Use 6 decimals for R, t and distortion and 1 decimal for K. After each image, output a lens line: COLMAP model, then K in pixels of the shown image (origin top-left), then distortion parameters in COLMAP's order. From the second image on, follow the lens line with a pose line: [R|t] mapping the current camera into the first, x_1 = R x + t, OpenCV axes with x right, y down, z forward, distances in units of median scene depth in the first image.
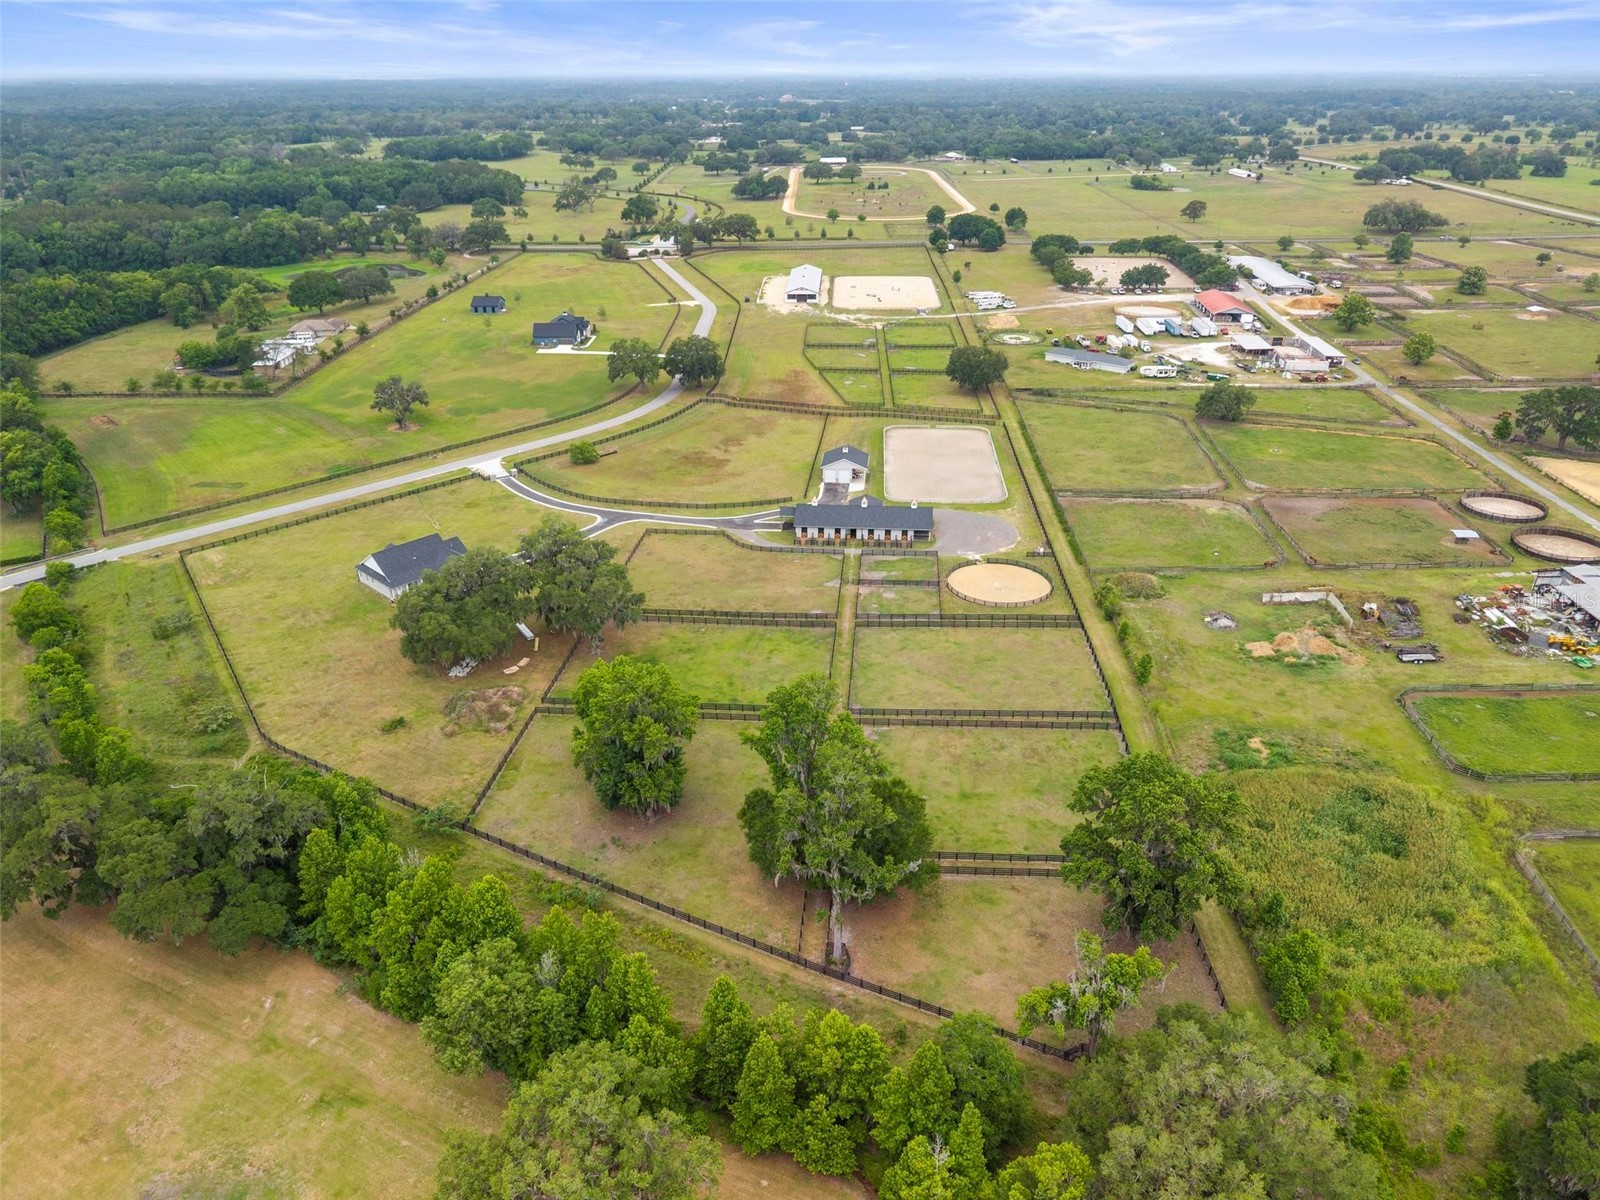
lens RADIAL K [[1063.3, 0, 794.6], [0, 1063.3, 608.7], [0, 0, 1]] dist [0.050634, -0.066928]
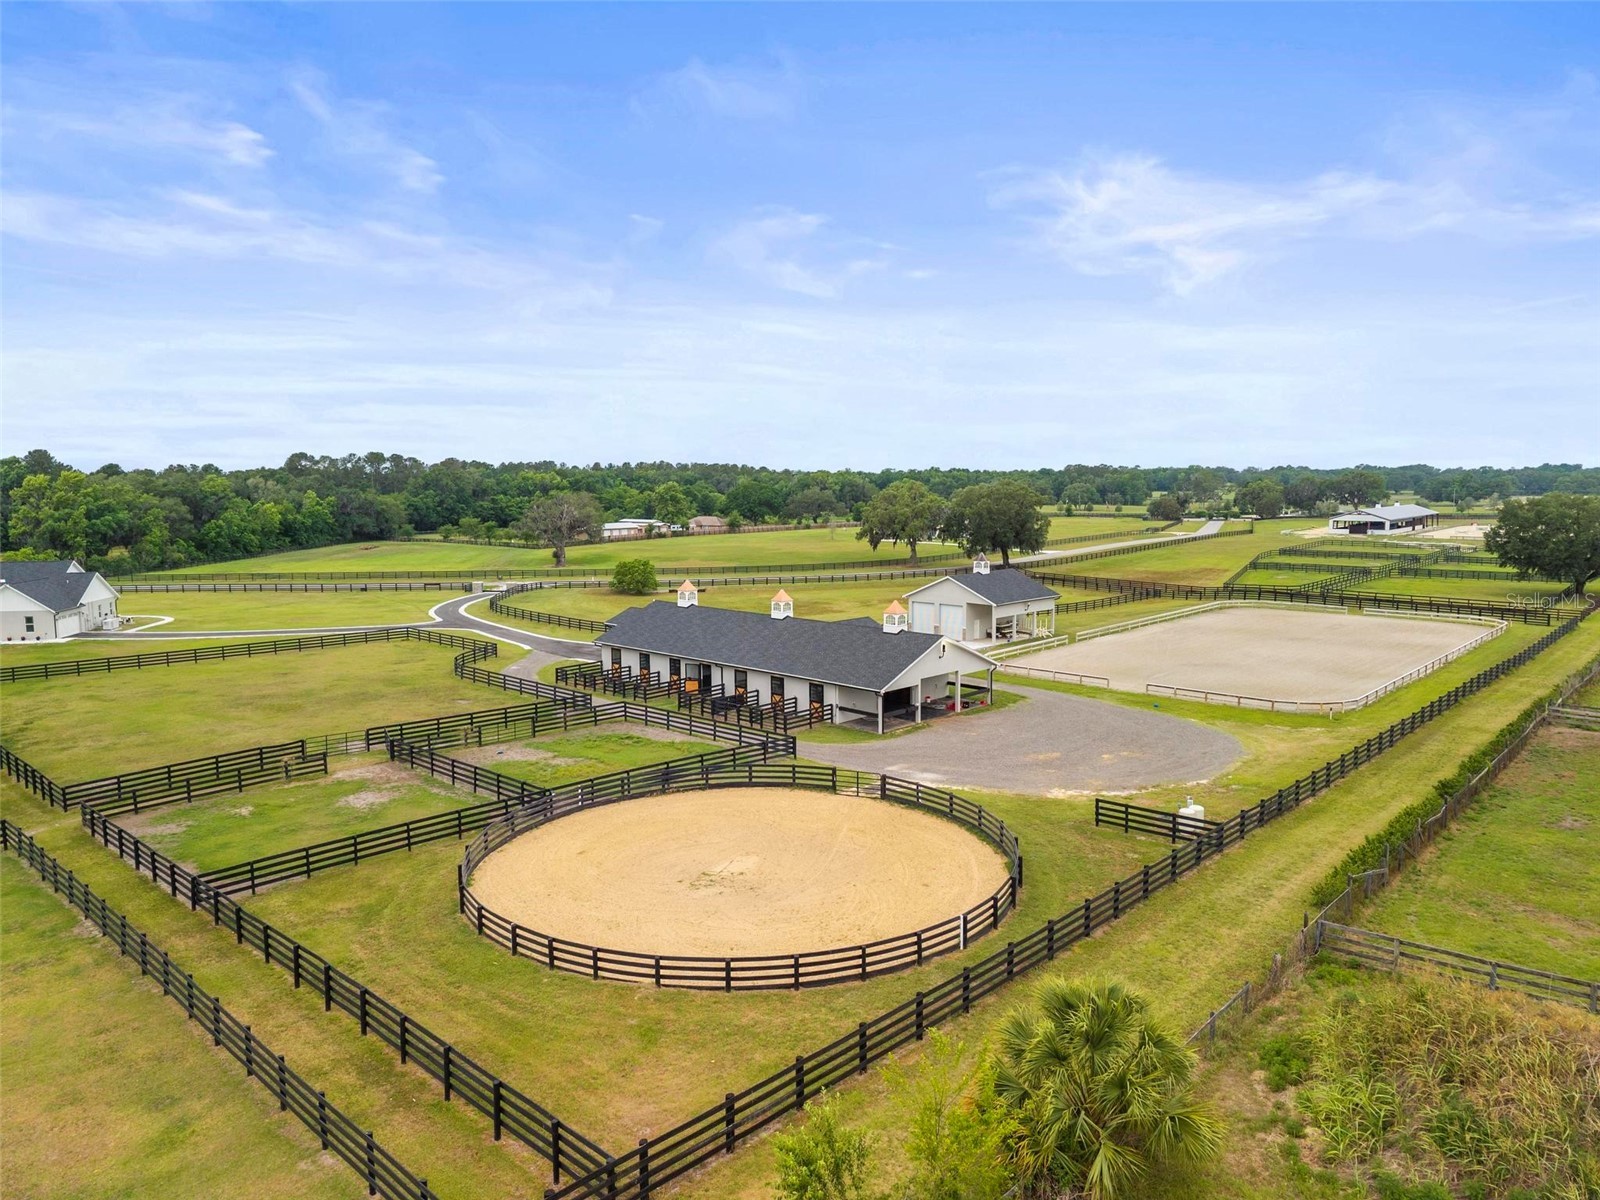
lens RADIAL K [[1054.5, 0, 800.0], [0, 1054.5, 600.0], [0, 0, 1]] dist [0.077242, -0.064849]
pose [[0.780641, 0.072232, -0.620791, 0.252548], [-0.283158, 0.926379, -0.248281, -0.017445], [0.557154, 0.369601, 0.743622, 0.670621]]
